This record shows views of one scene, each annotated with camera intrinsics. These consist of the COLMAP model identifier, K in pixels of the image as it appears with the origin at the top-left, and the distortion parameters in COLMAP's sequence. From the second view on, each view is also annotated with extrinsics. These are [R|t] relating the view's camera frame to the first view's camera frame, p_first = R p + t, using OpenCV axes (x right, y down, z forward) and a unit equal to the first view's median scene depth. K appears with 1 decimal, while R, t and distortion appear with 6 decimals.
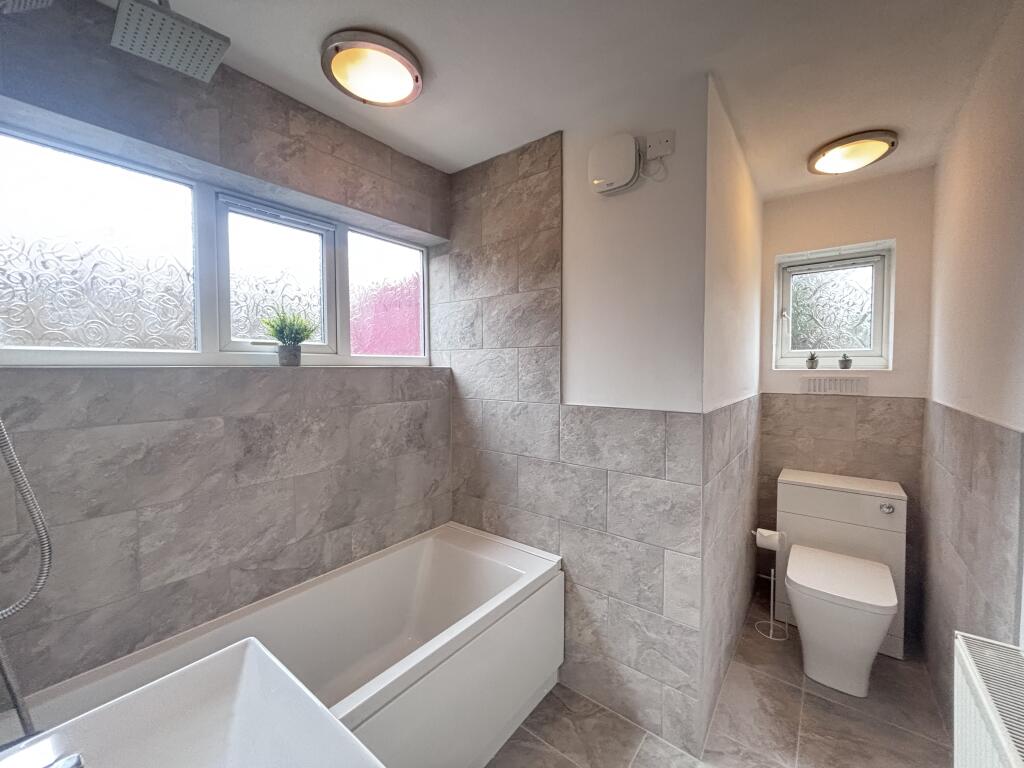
lens RADIAL K [[413.3, 0, 513.8], [0, 413.3, 382.3], [0, 0, 1]] dist [0.007581, -0.000895]
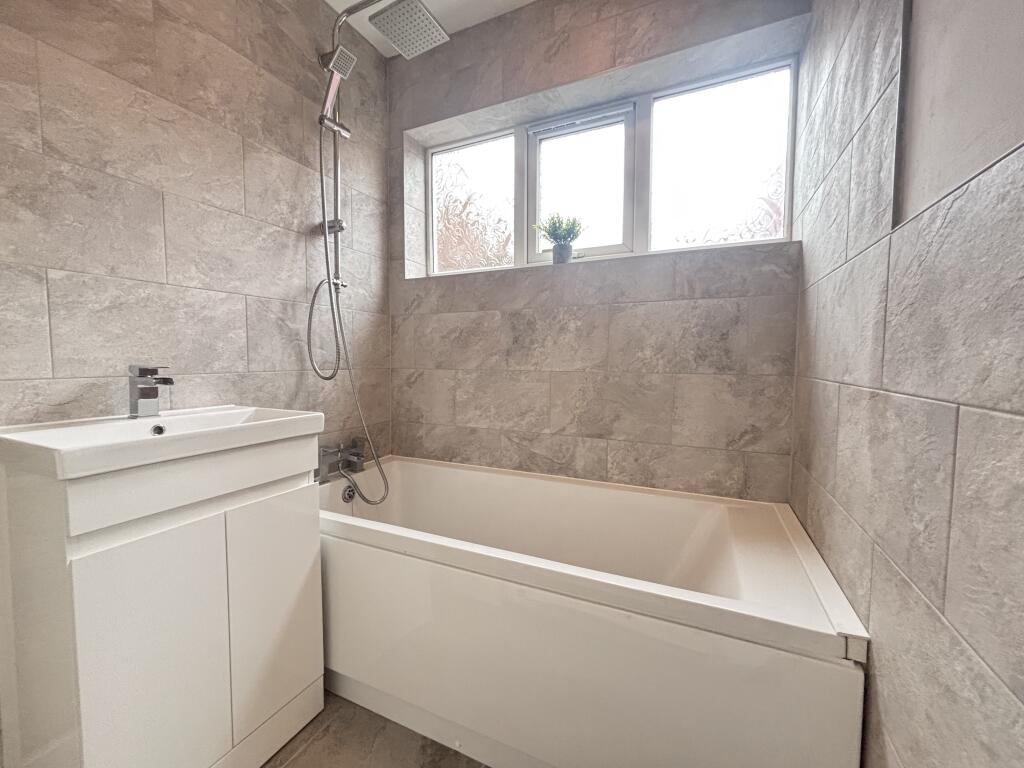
lens RADIAL K [[413.3, 0, 512.0], [0, 413.3, 382.9], [0, 0, 1]] dist [0.007581, -0.000895]
pose [[0.218905, 0.058735, -0.973977, 0.453803], [-0.038688, 0.997924, 0.051484, 0.201040], [0.974979, 0.026411, 0.220722, 0.653459]]
